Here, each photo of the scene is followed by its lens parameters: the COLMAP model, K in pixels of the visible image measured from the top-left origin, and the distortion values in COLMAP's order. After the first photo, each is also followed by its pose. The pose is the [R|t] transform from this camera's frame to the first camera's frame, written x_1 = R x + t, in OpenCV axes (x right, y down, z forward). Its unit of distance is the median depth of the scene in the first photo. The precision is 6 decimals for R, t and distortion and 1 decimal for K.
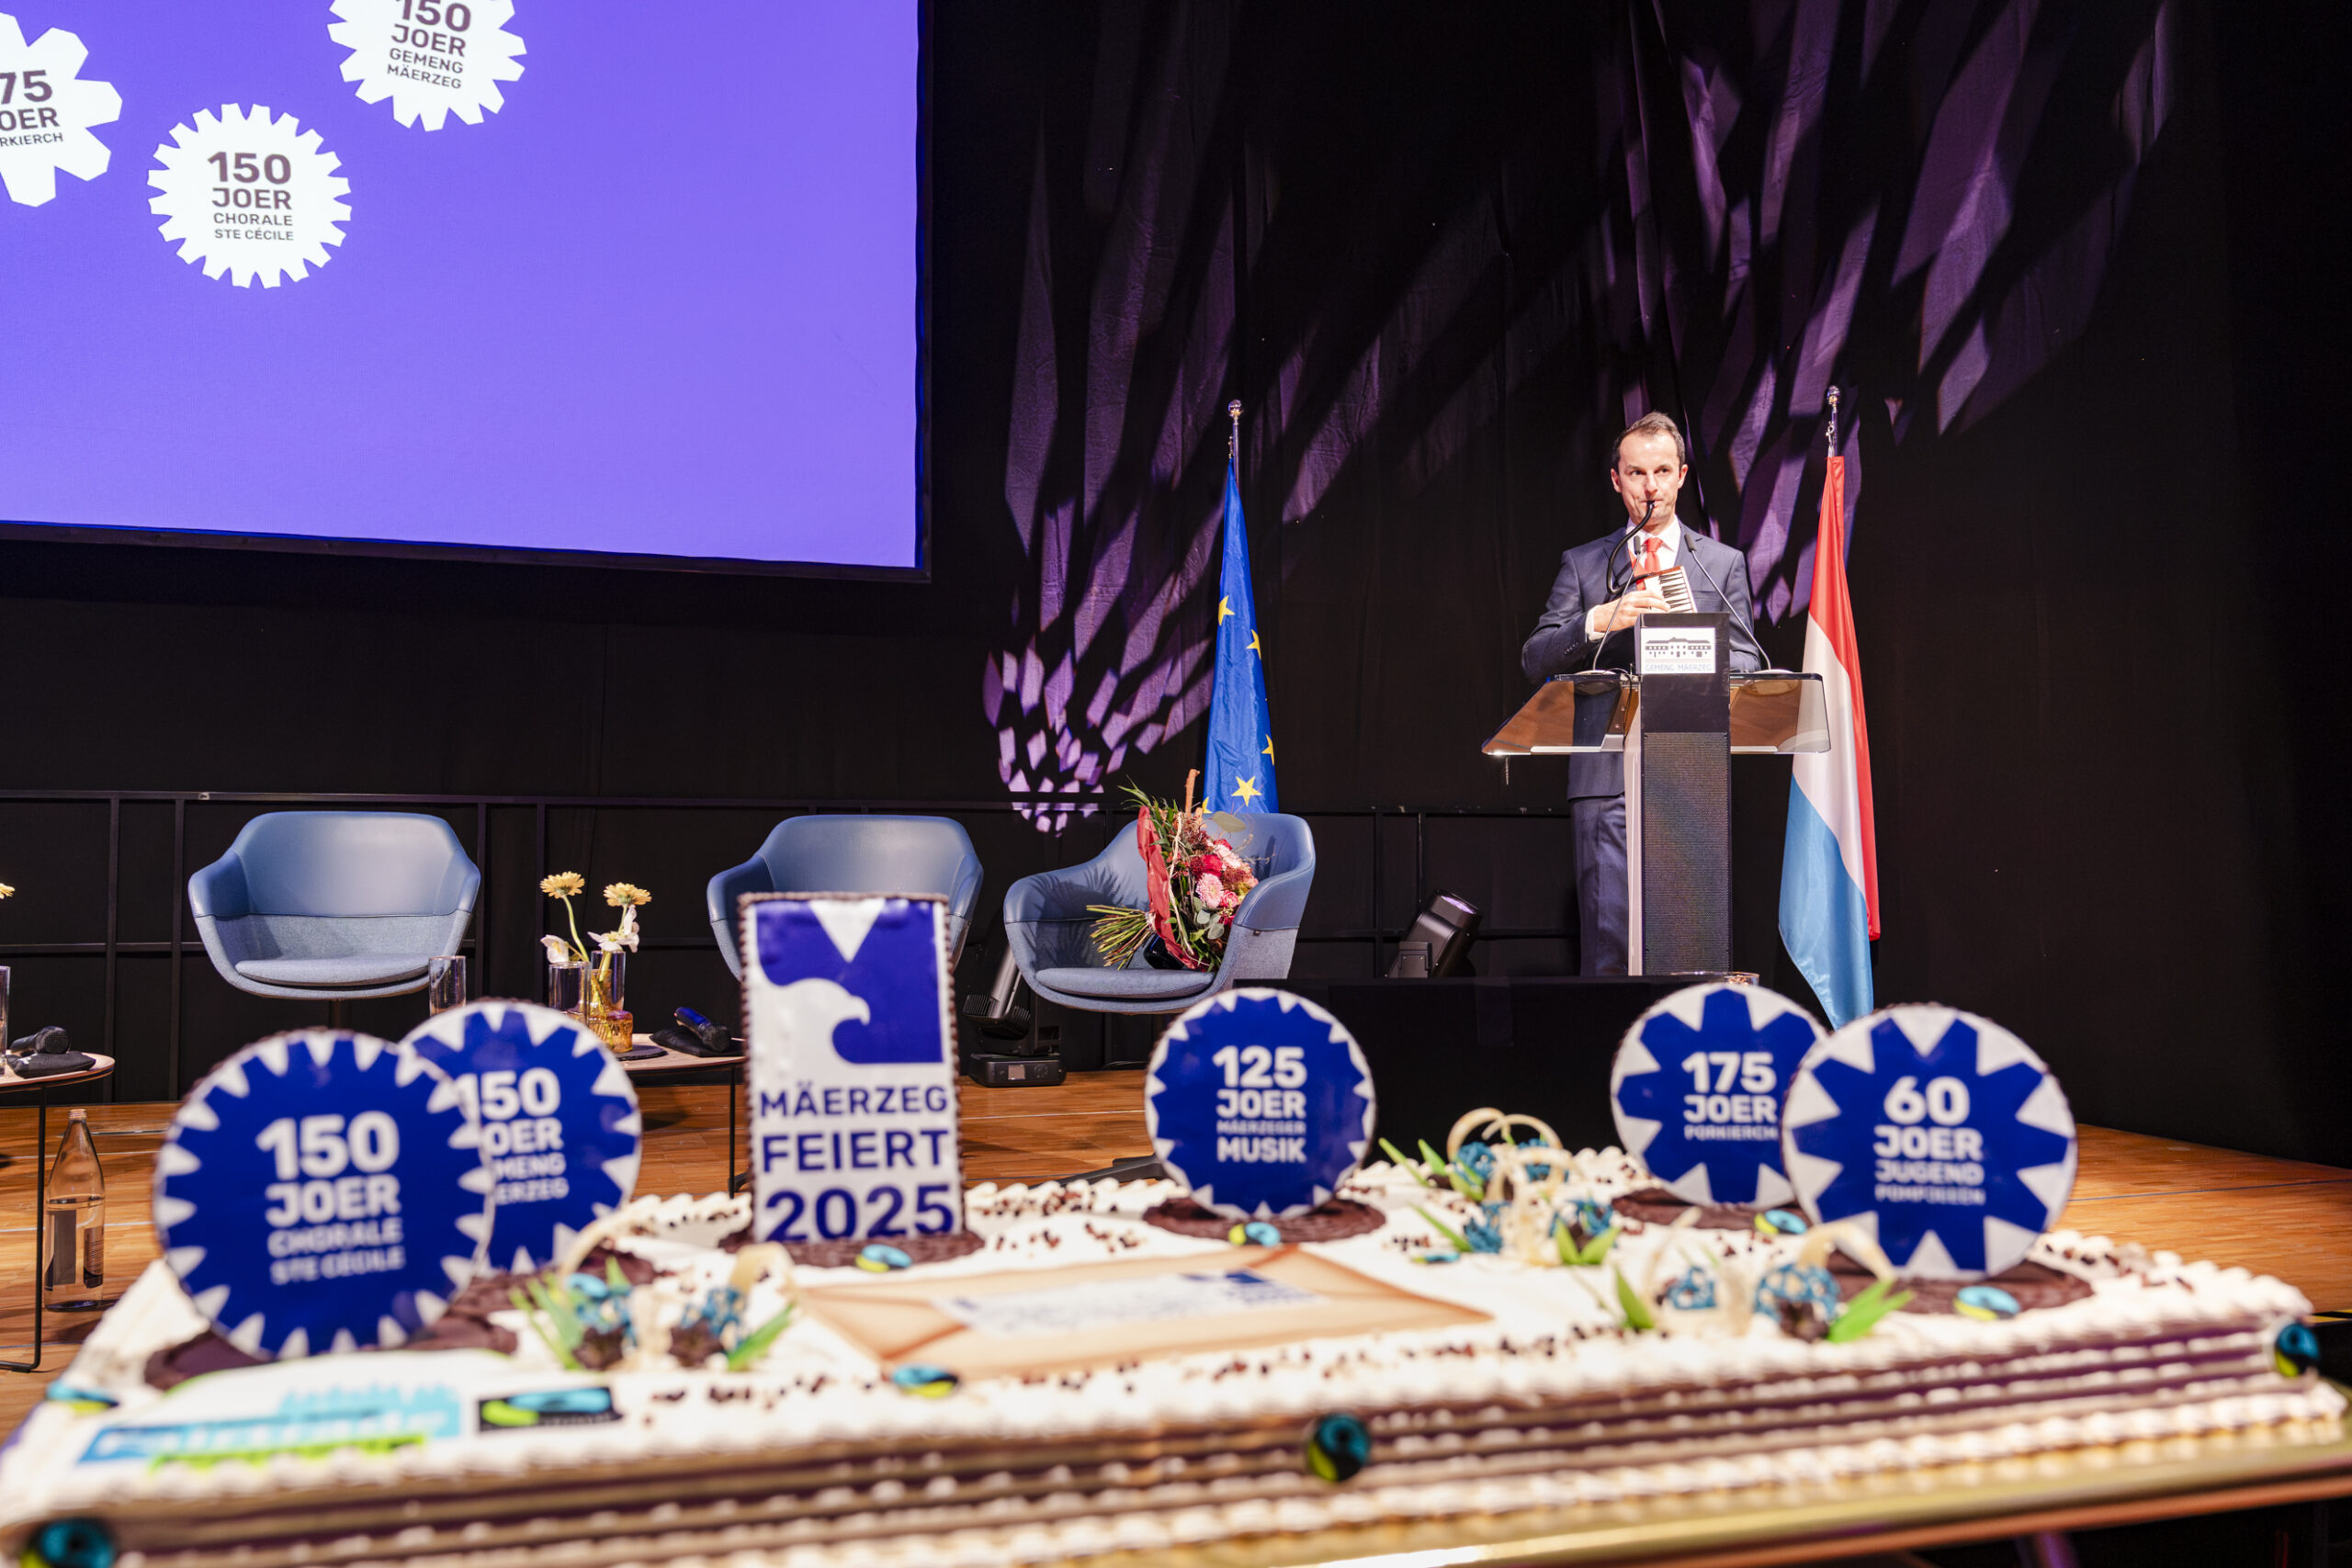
lens RADIAL K [[1961.2, 0, 1090.1], [0, 1961.2, 792.1], [0, 0, 1]] dist [-0.013570, -0.017238]
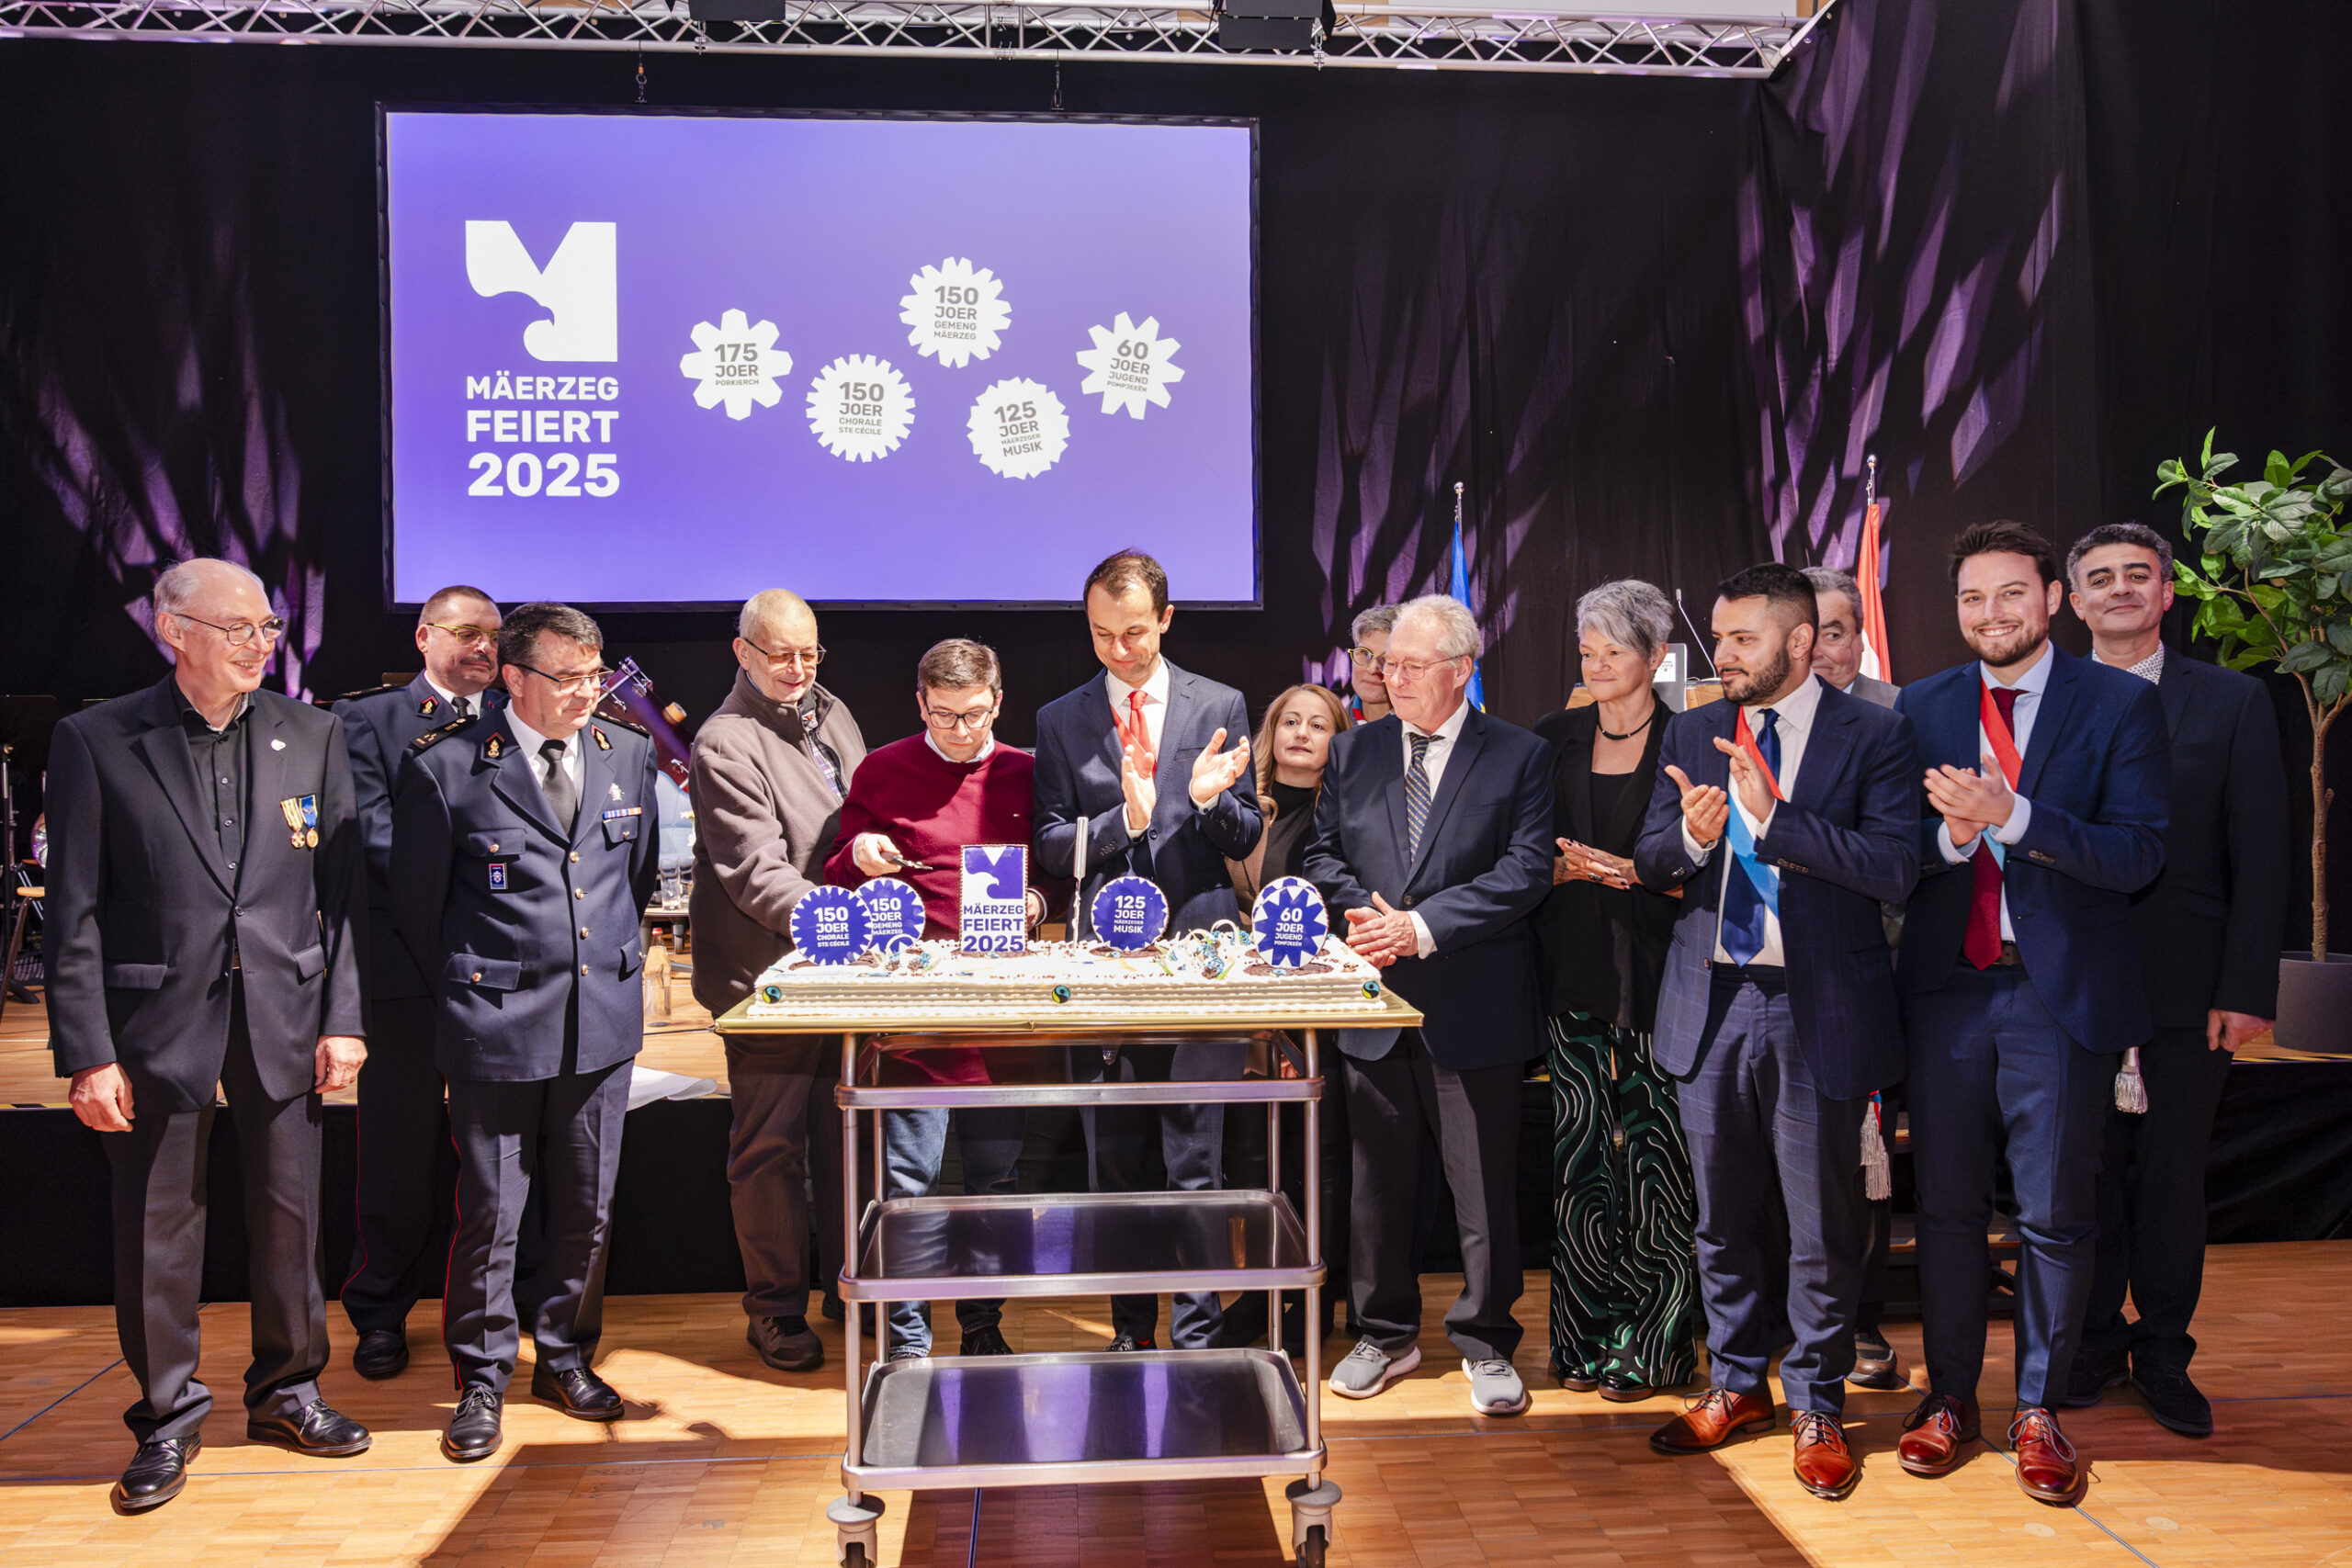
lens RADIAL K [[1590.9, 0, 1051.9], [0, 1590.9, 754.0], [0, 0, 1]] dist [-0.001258, 0.001484]
pose [[0.951533, -0.010281, -0.307373, 0.789249], [0.020558, 0.999332, 0.030214, -0.177489], [0.306857, -0.035069, 0.951109, -1.467755]]
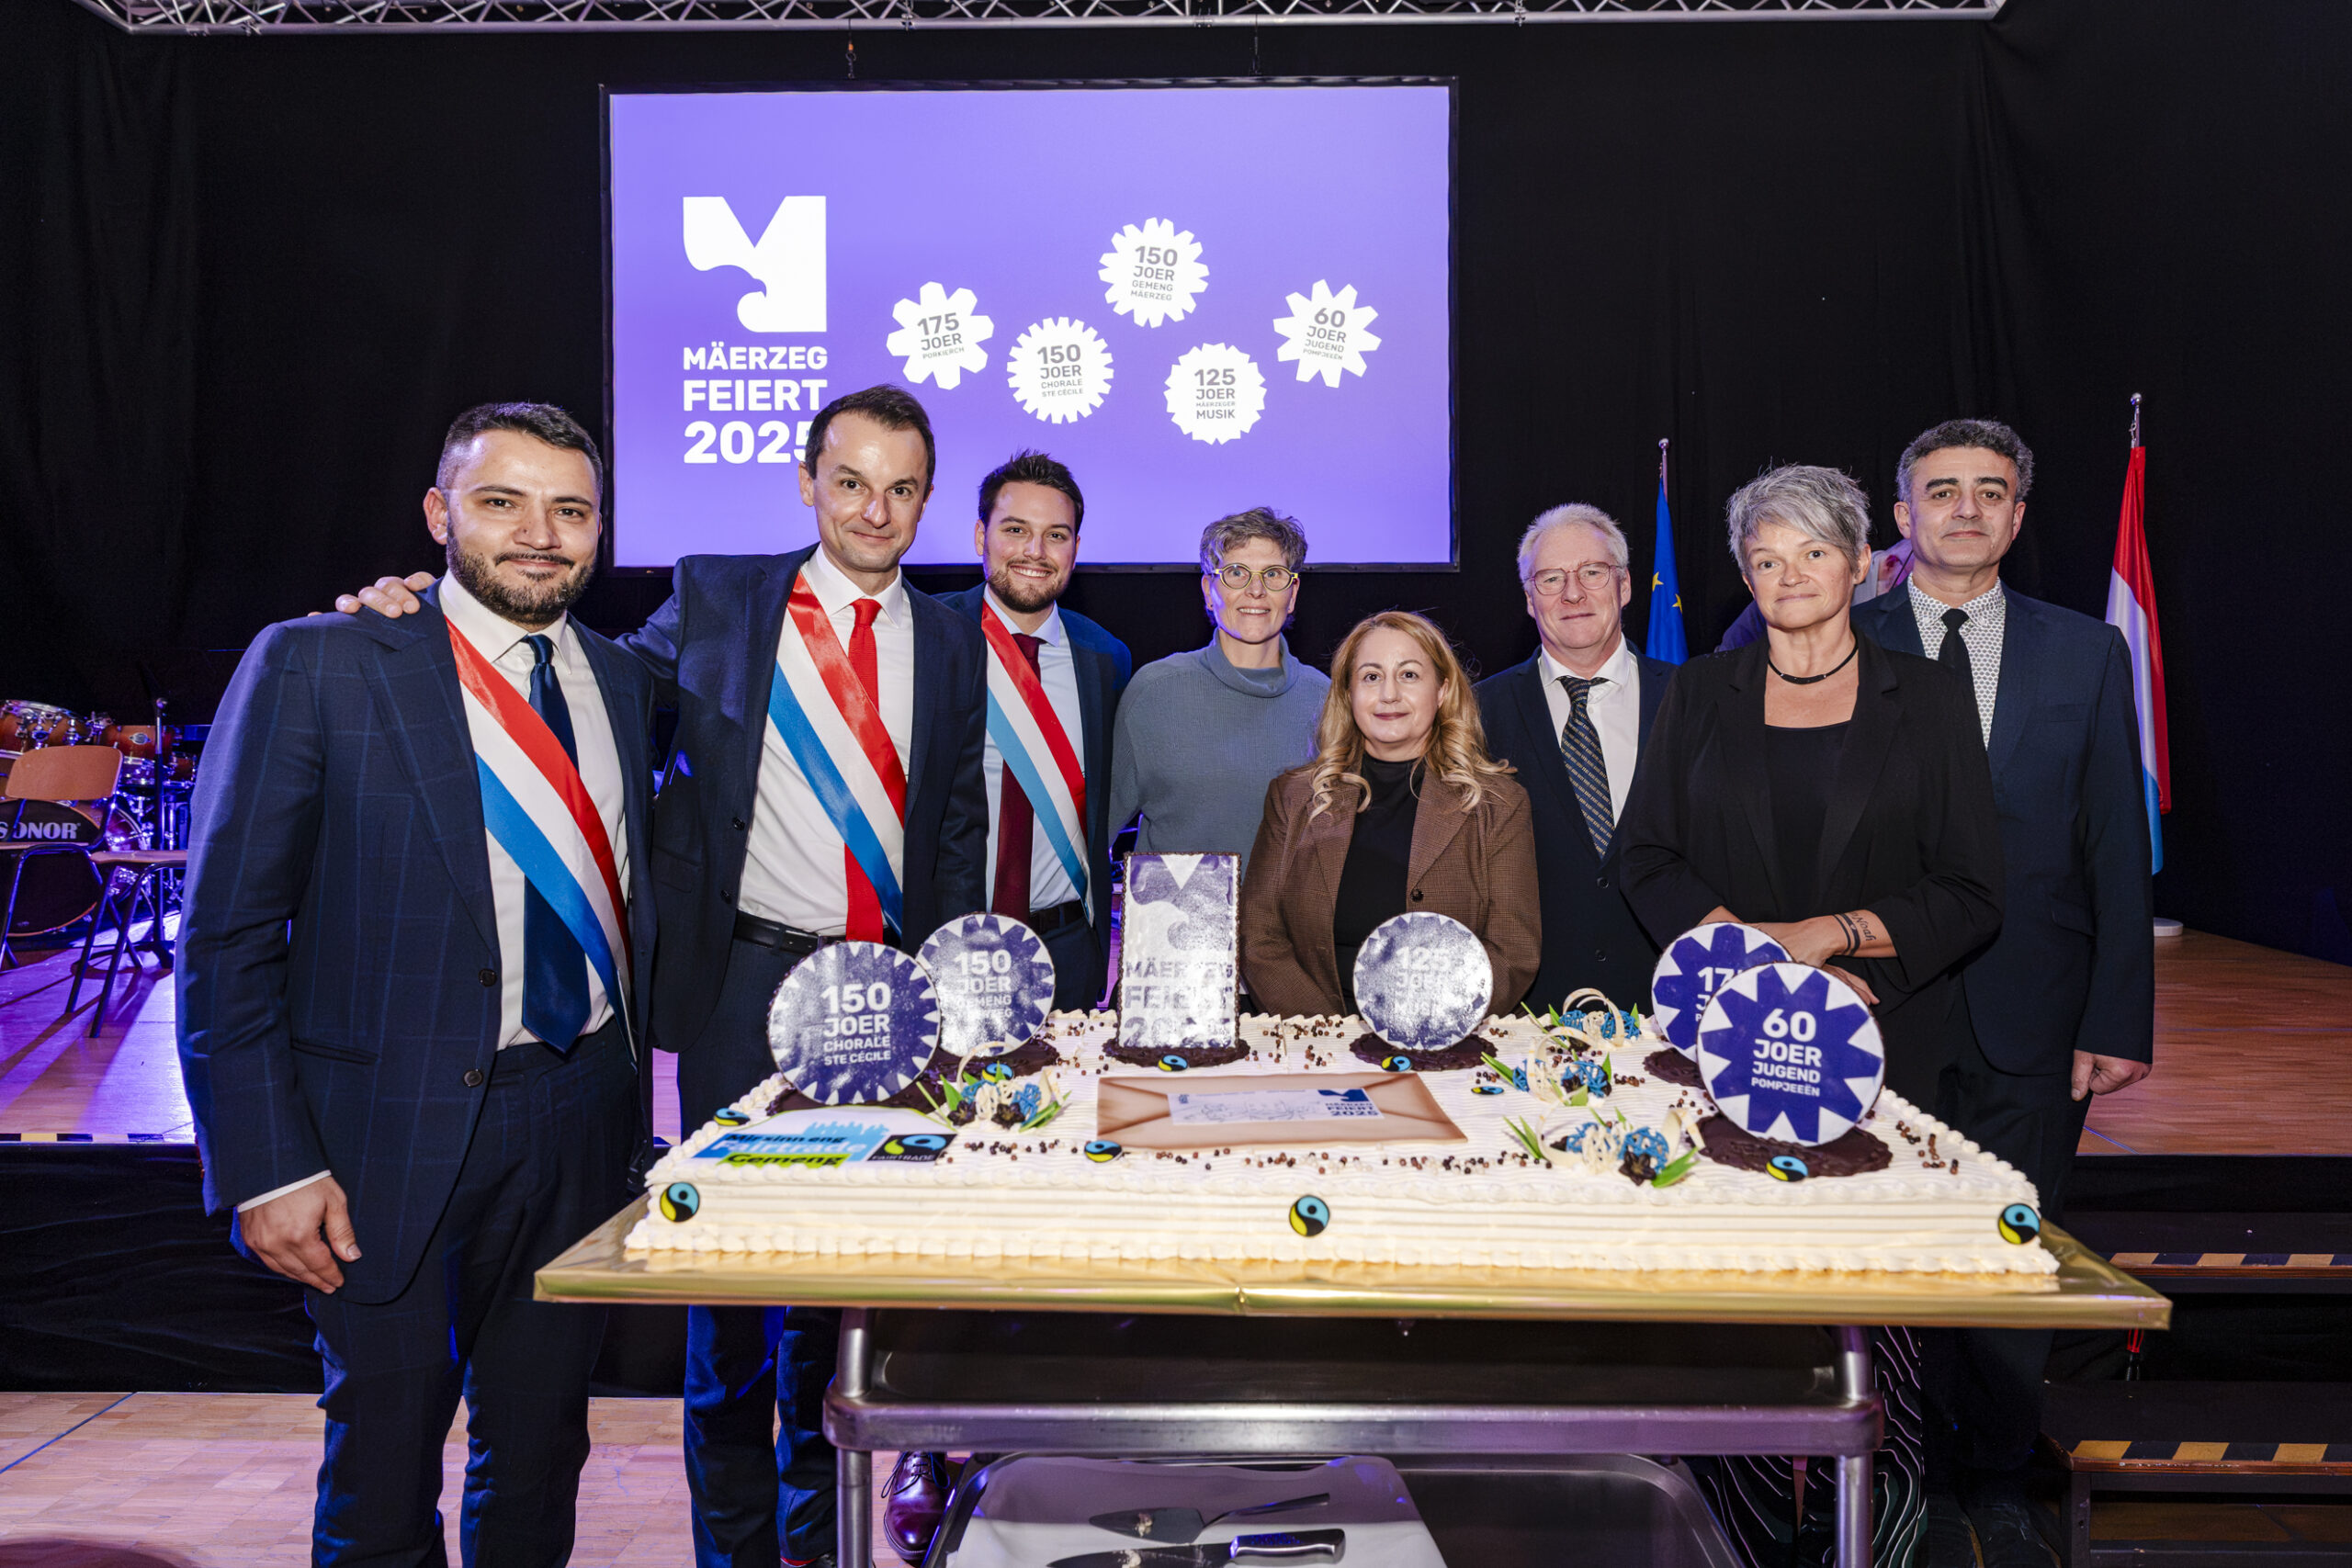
lens RADIAL K [[1244.8, 0, 1178.6], [0, 1244.8, 726.8], [0, 0, 1]] dist [-0.034137, 0.001019]
pose [[0.935312, -0.004206, -0.353799, 0.295921], [0.017604, 0.999244, 0.034659, -0.108656], [0.353386, -0.038646, 0.934679, -0.060441]]
